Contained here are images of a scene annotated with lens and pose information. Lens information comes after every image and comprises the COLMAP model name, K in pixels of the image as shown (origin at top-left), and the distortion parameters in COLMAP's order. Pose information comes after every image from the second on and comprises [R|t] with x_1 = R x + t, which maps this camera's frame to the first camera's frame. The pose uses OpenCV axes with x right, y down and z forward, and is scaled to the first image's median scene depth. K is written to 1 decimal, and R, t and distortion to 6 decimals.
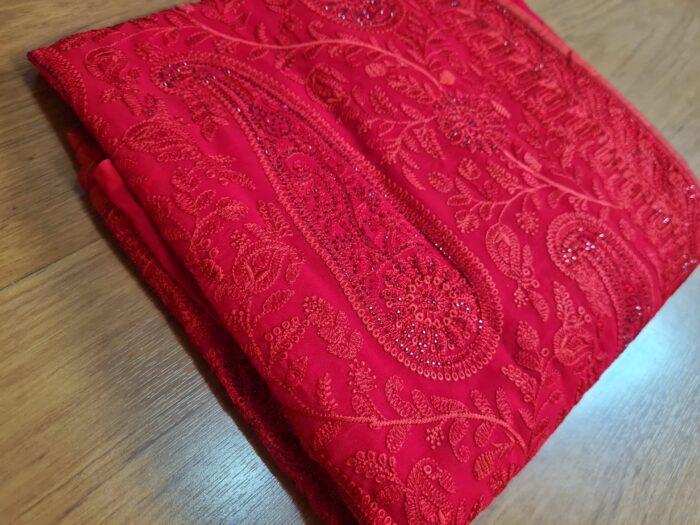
lens RADIAL K [[534.3, 0, 360.5], [0, 534.3, 279.0], [0, 0, 1]] dist [0.004505, -0.001775]
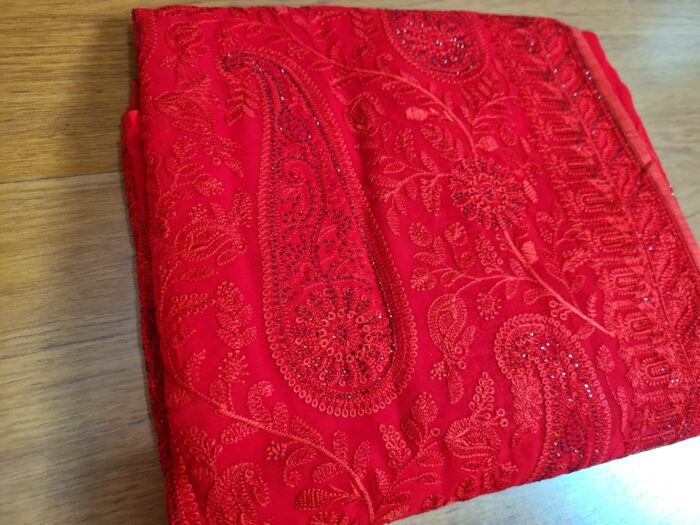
lens RADIAL K [[535.2, 0, 348.5], [0, 535.2, 275.1], [0, 0, 1]] dist [0.010942, -0.010225]
pose [[0.890594, 0.383800, -0.244009, 0.295757], [-0.391254, 0.920083, 0.019178, -0.074804], [0.231869, 0.078389, 0.969583, -0.012748]]
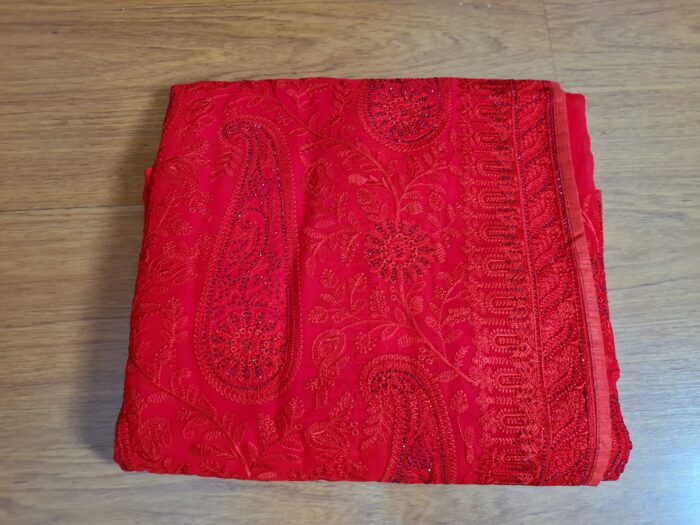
lens RADIAL K [[527.9, 0, 350.6], [0, 527.9, 281.0], [0, 0, 1]] dist [0.030299, -0.002177]
pose [[0.712485, 0.525715, -0.464745, 0.773150], [-0.476994, 0.848630, 0.228699, -0.486893], [0.514627, 0.058737, 0.855400, -0.094397]]
